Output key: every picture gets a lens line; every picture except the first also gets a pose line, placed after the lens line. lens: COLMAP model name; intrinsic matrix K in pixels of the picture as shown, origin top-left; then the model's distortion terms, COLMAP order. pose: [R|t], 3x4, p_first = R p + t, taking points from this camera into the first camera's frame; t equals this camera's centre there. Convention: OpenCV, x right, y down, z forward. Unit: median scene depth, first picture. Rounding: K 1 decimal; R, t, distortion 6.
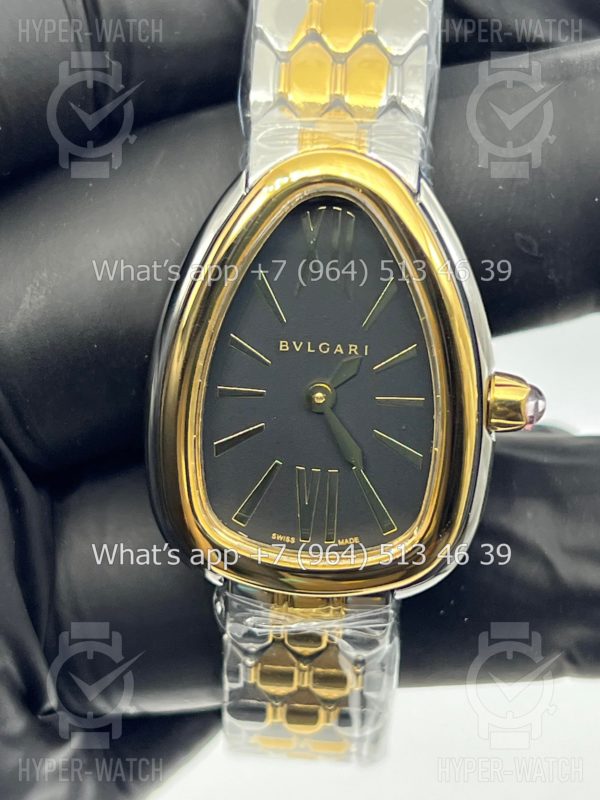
lens RADIAL K [[1908.2, 0, 300.0], [0, 1908.2, 400.0], [0, 0, 1]] dist [0.074841, 0.108440]
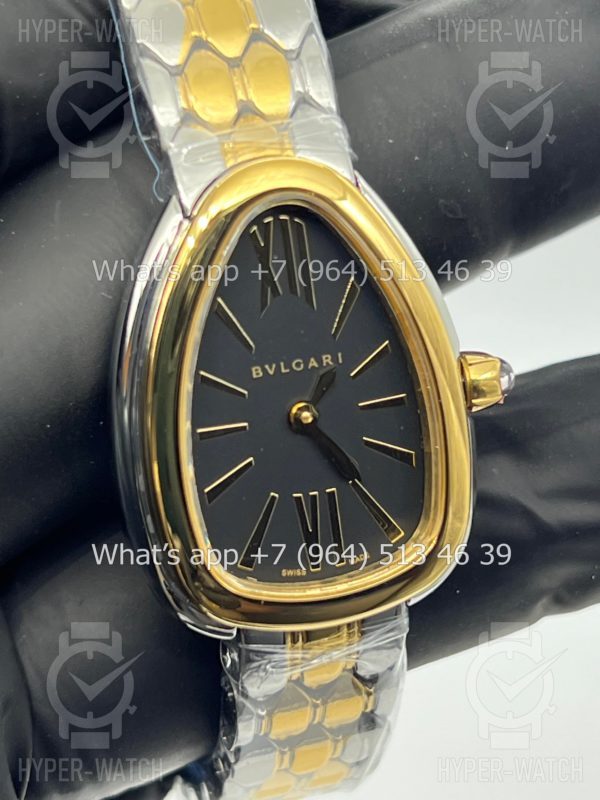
lens RADIAL K [[1908.2, 0, 300.0], [0, 1908.2, 400.0], [0, 0, 1]] dist [0.074841, 0.108440]
pose [[0.927762, -0.217035, 0.303568, -0.273042], [0.217494, 0.975512, 0.032737, -0.040553], [-0.303239, 0.035652, 0.952247, 0.100306]]
